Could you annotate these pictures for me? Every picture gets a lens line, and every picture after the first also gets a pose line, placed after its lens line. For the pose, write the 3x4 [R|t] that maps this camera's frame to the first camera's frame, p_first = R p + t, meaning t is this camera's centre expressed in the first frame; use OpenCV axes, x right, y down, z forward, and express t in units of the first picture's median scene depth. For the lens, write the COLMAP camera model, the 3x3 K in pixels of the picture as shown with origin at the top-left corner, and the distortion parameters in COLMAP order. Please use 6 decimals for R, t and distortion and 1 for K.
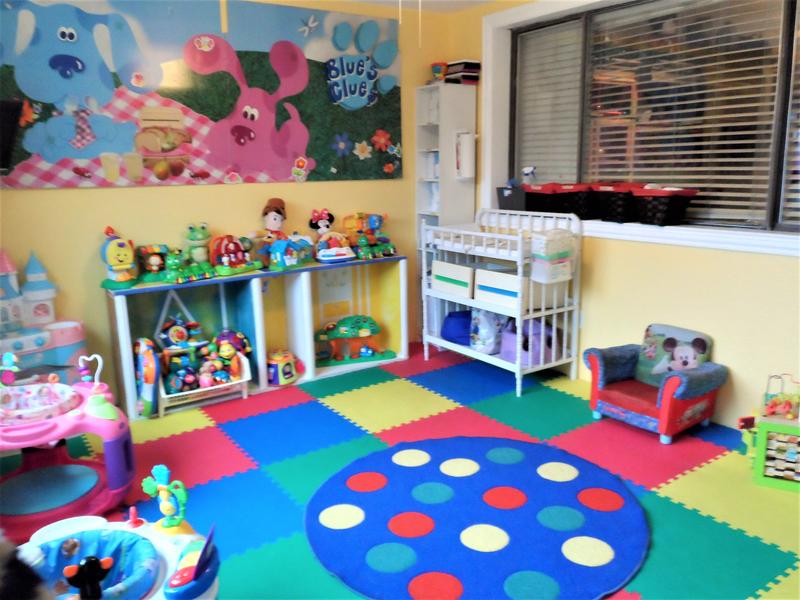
lens RADIAL K [[657.5, 0, 401.8], [0, 657.5, 298.3], [0, 0, 1]] dist [0.000444, -0.018158]
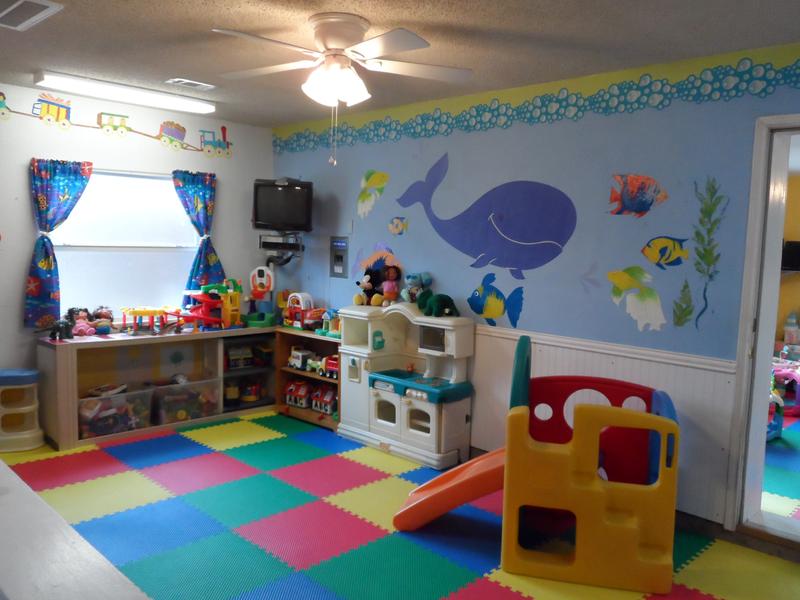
lens RADIAL K [[657.5, 0, 402.8], [0, 657.5, 305.1], [0, 0, 1]] dist [0.000444, -0.018158]
pose [[0.180618, 0.112862, -0.977056, 1.094043], [-0.228667, 0.970993, 0.069890, 0.065361], [0.956602, 0.210797, 0.201187, -0.645785]]
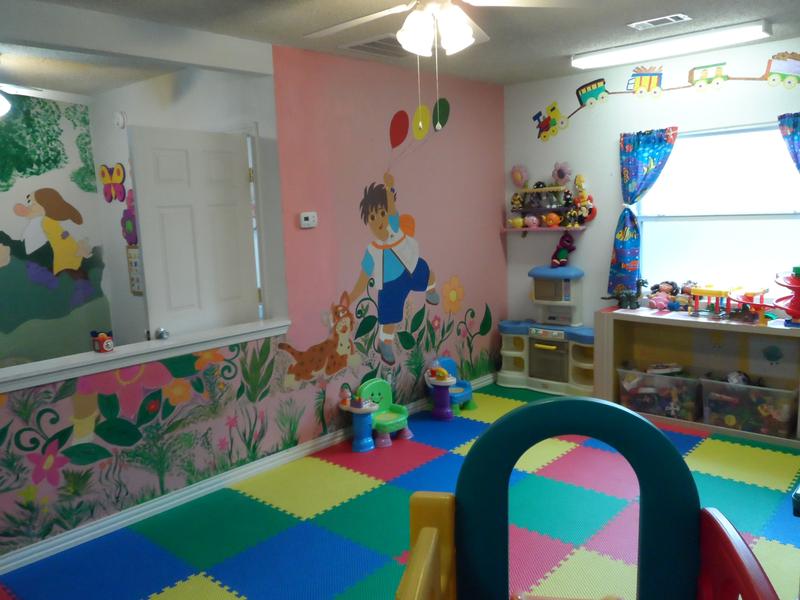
lens RADIAL K [[657.5, 0, 402.5], [0, 657.5, 306.0], [0, 0, 1]] dist [0.000444, -0.018158]
pose [[-0.970853, 0.086645, -0.223464, 0.470755], [0.004430, 0.938695, 0.344719, -0.088406], [0.239633, 0.333682, -0.911720, 0.072344]]
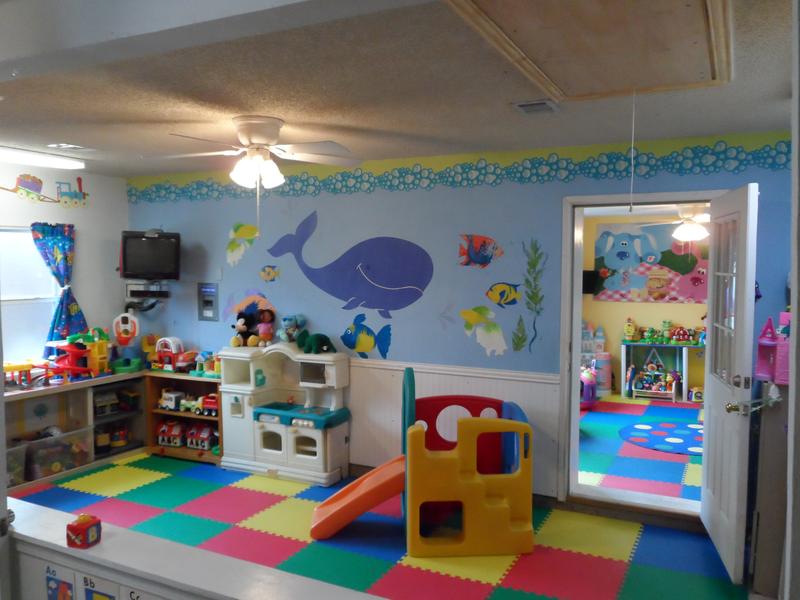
lens RADIAL K [[657.5, 0, 406.5], [0, 657.5, 305.9], [0, 0, 1]] dist [0.000444, -0.018158]
pose [[0.479779, 0.070441, -0.874557, 1.222665], [-0.184922, 0.982500, -0.022312, 0.053141], [0.857681, 0.172430, 0.484409, -0.859736]]
